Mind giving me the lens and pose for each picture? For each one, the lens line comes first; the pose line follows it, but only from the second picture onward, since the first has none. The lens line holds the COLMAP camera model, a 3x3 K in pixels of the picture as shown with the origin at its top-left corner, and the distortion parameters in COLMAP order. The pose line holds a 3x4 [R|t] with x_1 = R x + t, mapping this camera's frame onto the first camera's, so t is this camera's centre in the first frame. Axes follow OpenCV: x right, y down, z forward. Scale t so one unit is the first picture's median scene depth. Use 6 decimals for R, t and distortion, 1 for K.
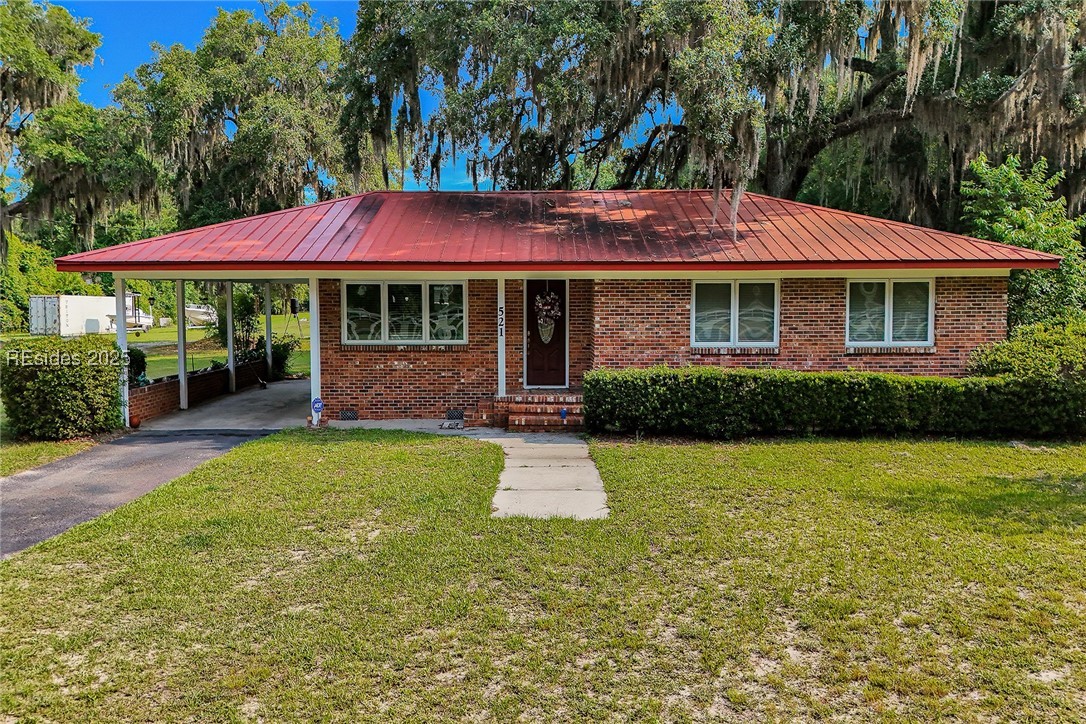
lens RADIAL K [[804.2, 0, 520.8], [0, 804.2, 361.1], [0, 0, 1]] dist [0.076632, -0.059353]
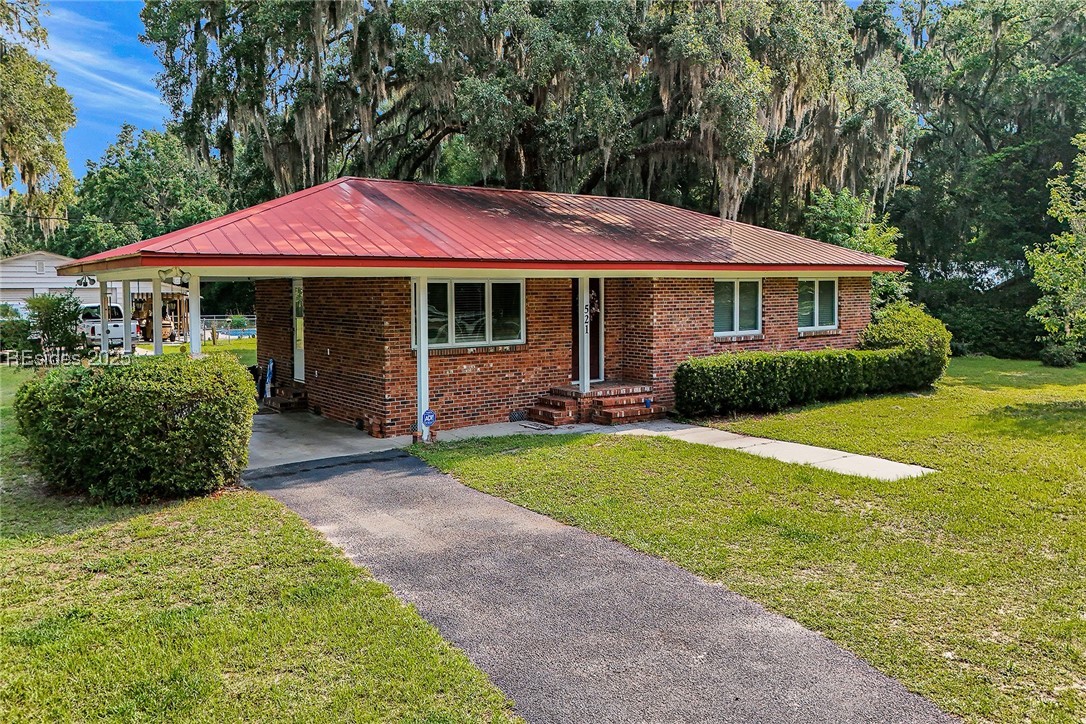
lens RADIAL K [[804.2, 0, 520.8], [0, 804.2, 361.1], [0, 0, 1]] dist [0.076632, -0.059353]
pose [[0.819763, -0.056720, 0.569887, -0.676457], [0.055421, 0.998270, 0.019634, -0.020479], [-0.570014, 0.015488, 0.821489, 0.206324]]
